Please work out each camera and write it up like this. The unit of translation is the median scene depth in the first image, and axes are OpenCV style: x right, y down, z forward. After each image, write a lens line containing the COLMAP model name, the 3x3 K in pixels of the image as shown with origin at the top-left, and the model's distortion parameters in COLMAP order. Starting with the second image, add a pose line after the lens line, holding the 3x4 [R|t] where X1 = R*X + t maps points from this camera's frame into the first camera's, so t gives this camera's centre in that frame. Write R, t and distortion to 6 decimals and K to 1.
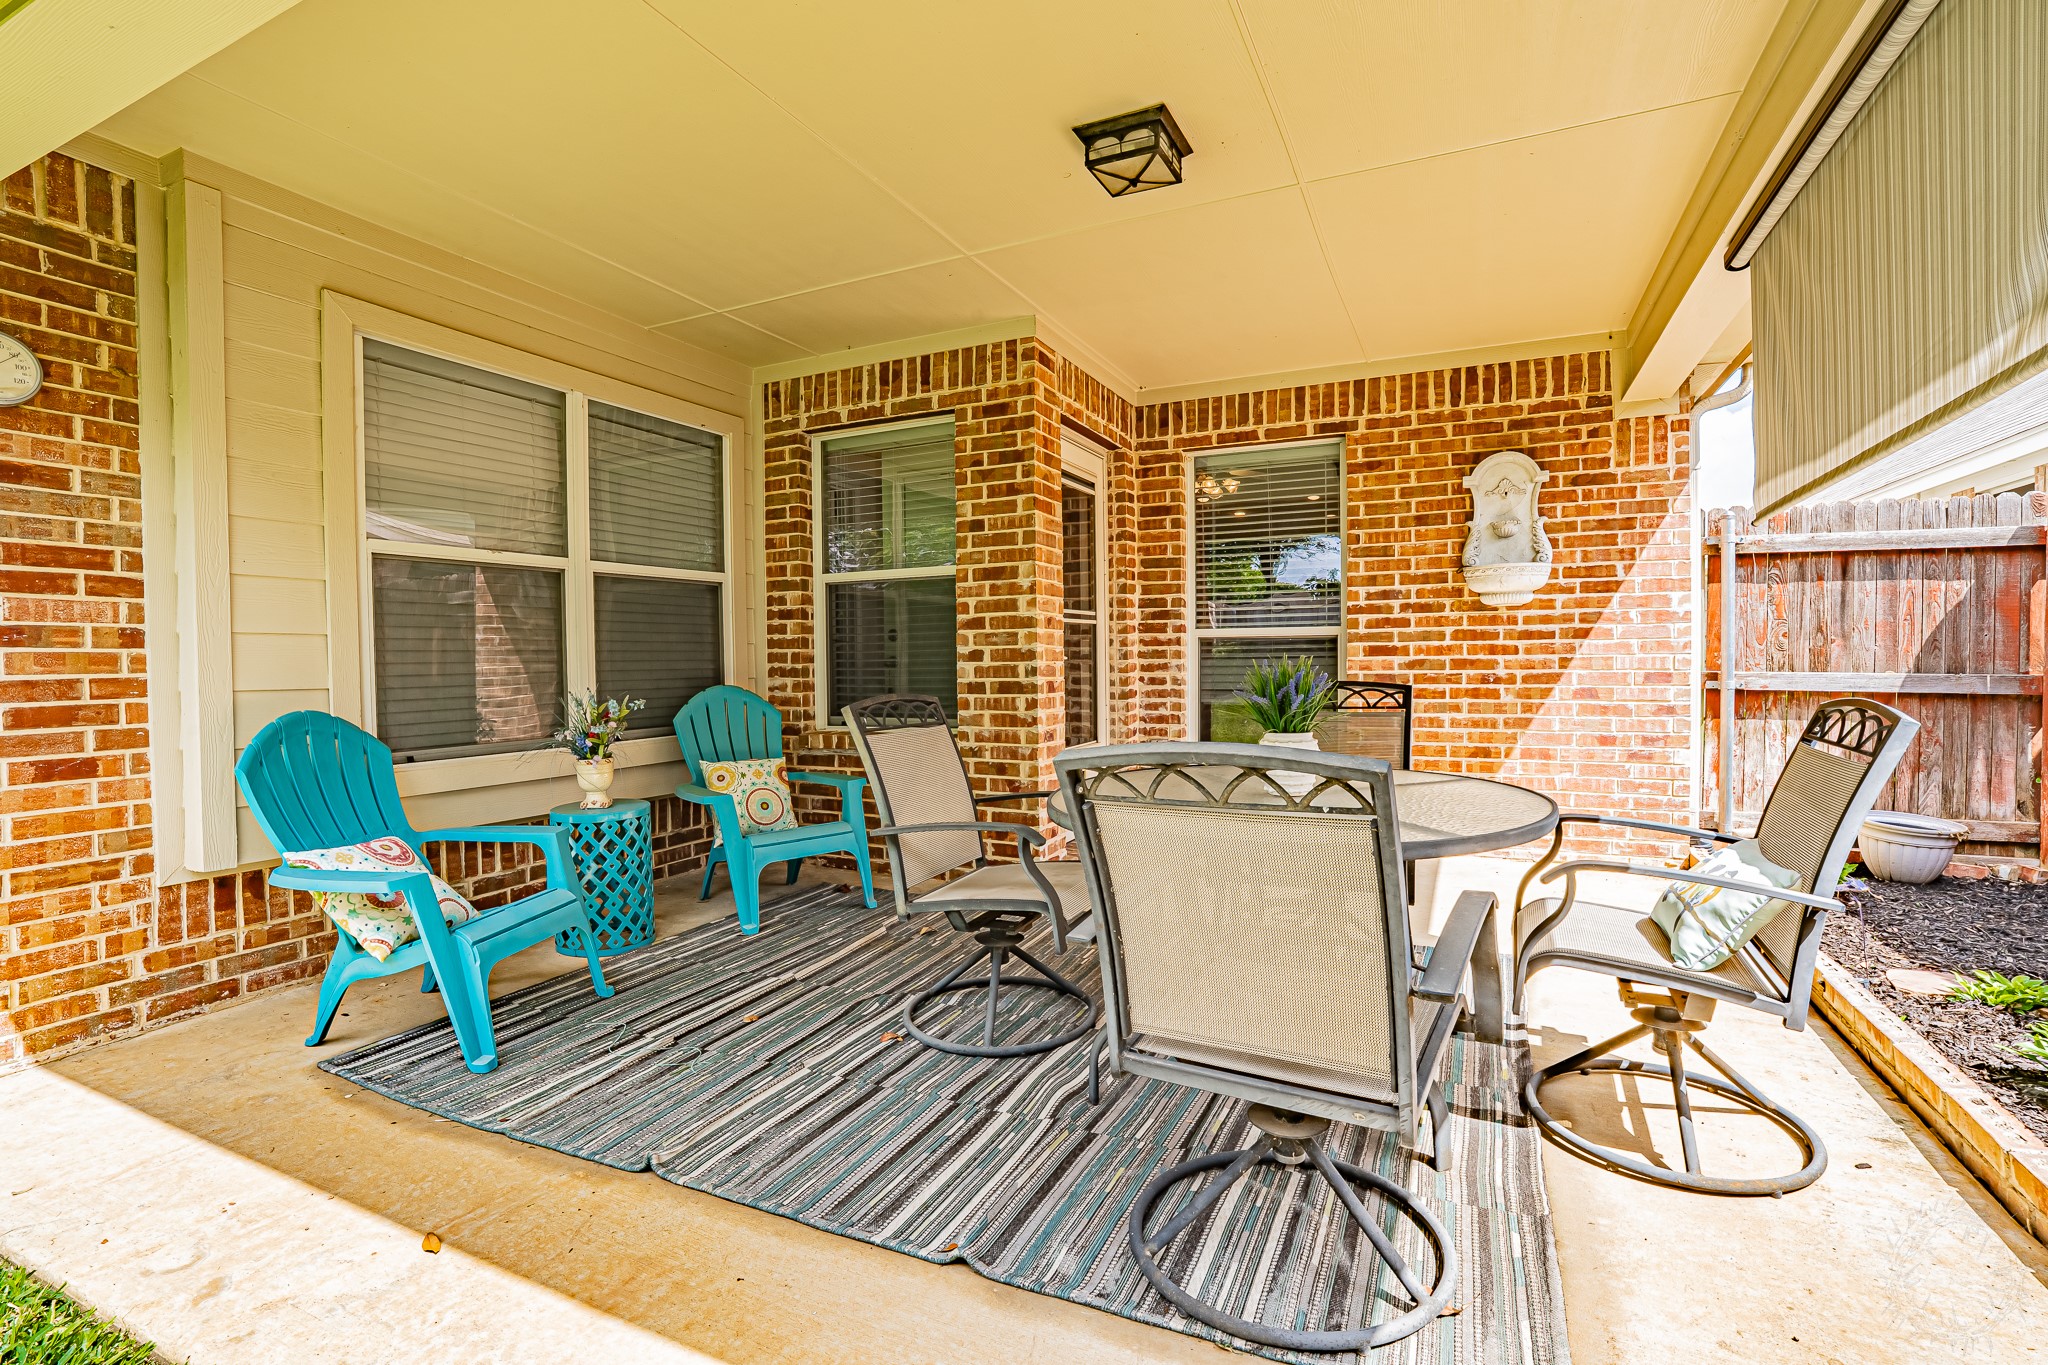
lens RADIAL K [[934.4, 0, 1072.2], [0, 934.4, 678.7], [0, 0, 1]] dist [-0.030077, 0.010114]
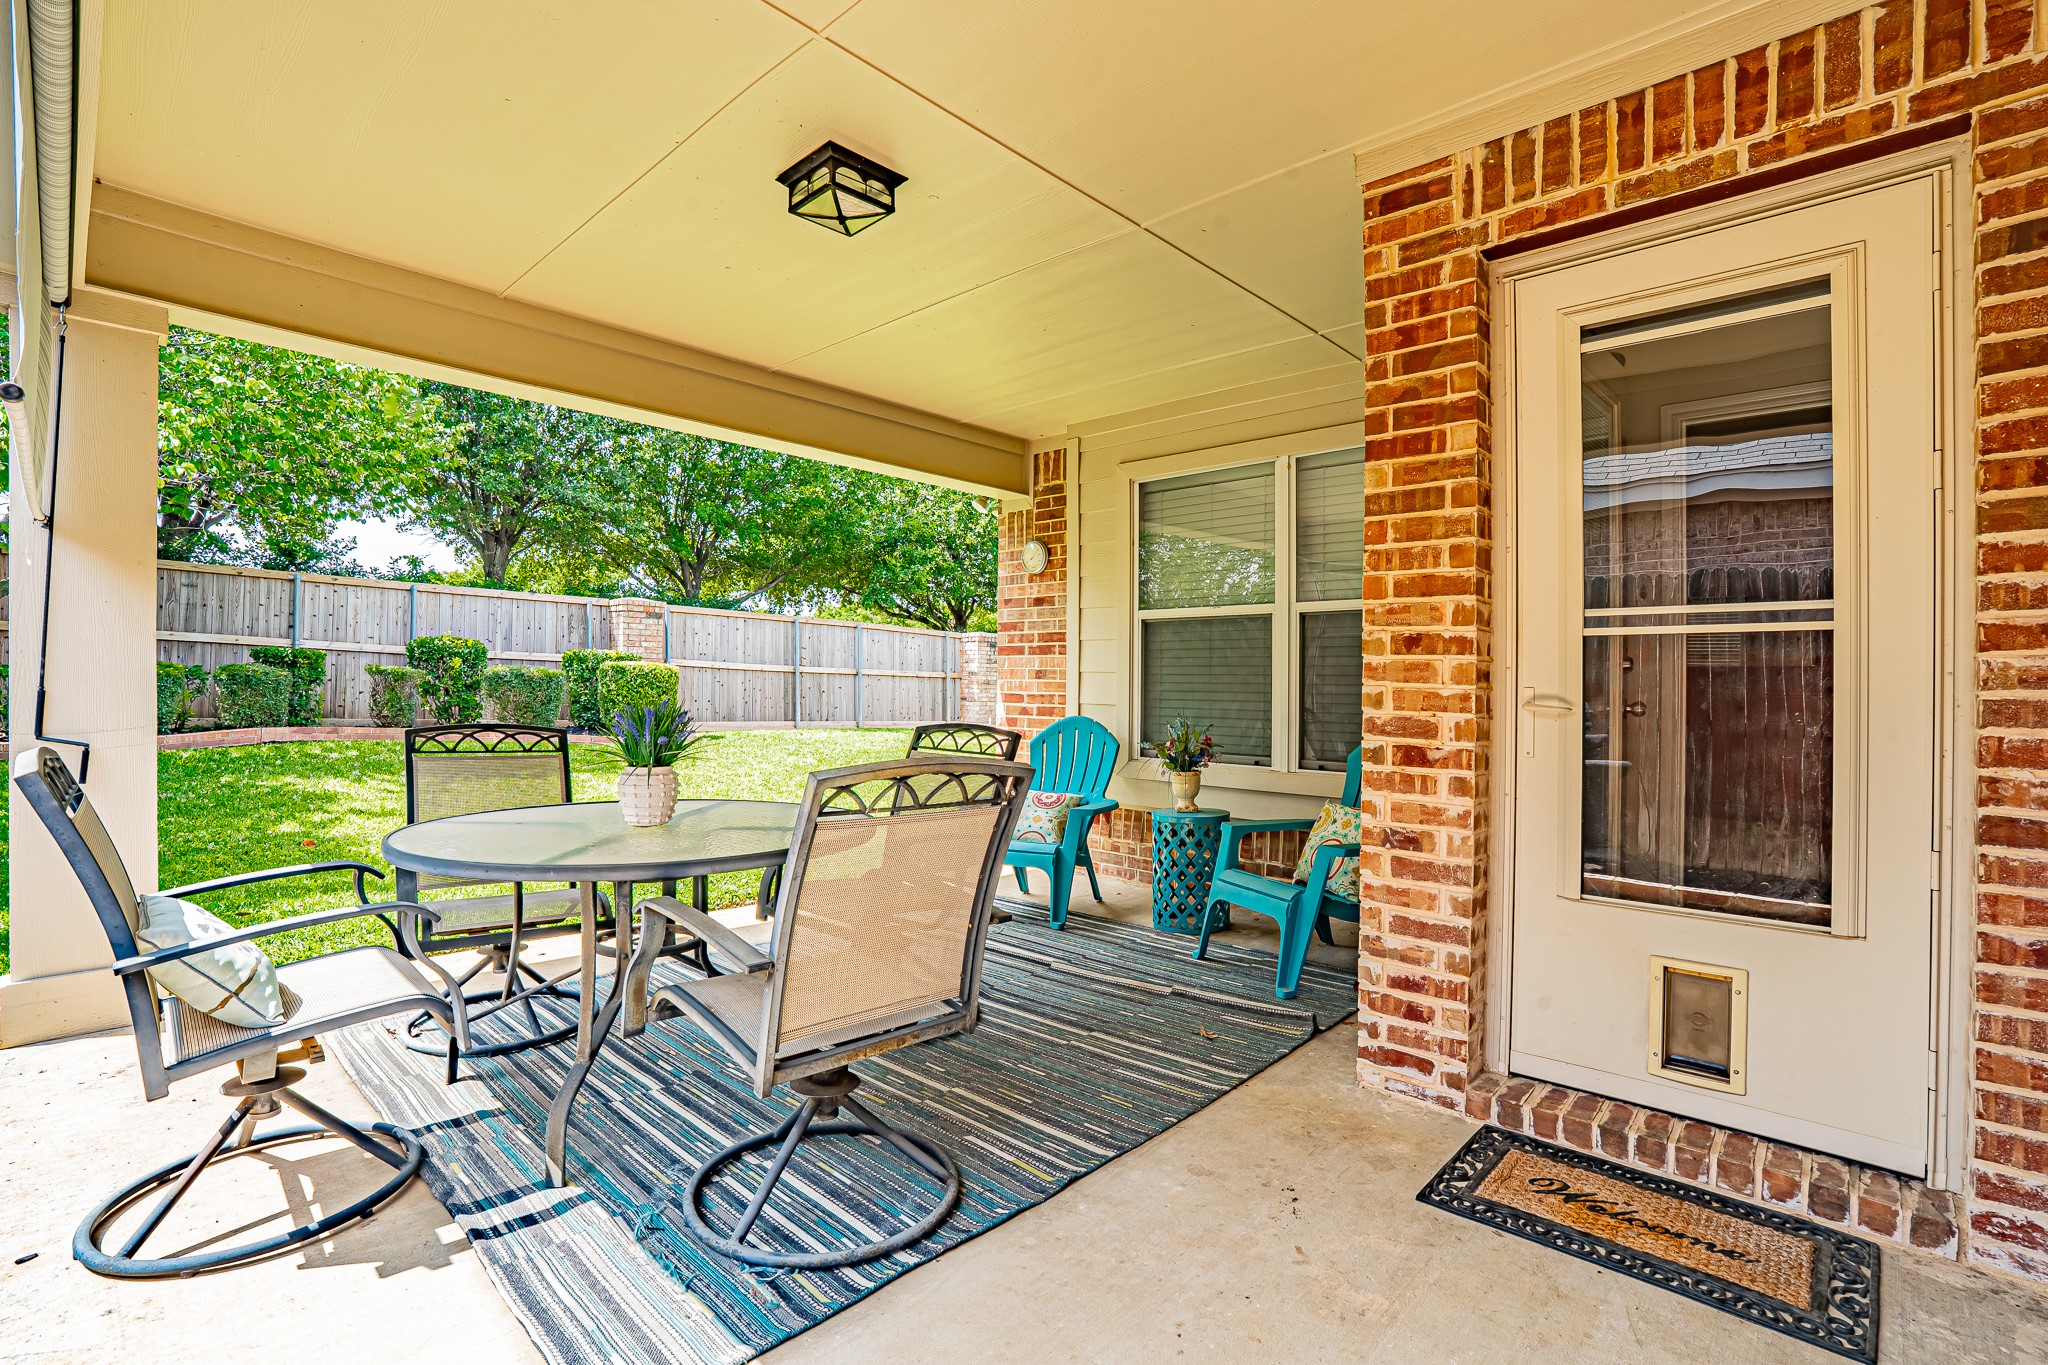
lens RADIAL K [[934.4, 0, 980.4], [0, 934.4, 680.6], [0, 0, 1]] dist [-0.030077, 0.010114]
pose [[-0.337397, 0.008665, -0.941323, 0.776931], [-0.029900, 0.999354, 0.019916, -0.052617], [0.940888, 0.034865, -0.336920, 1.210144]]
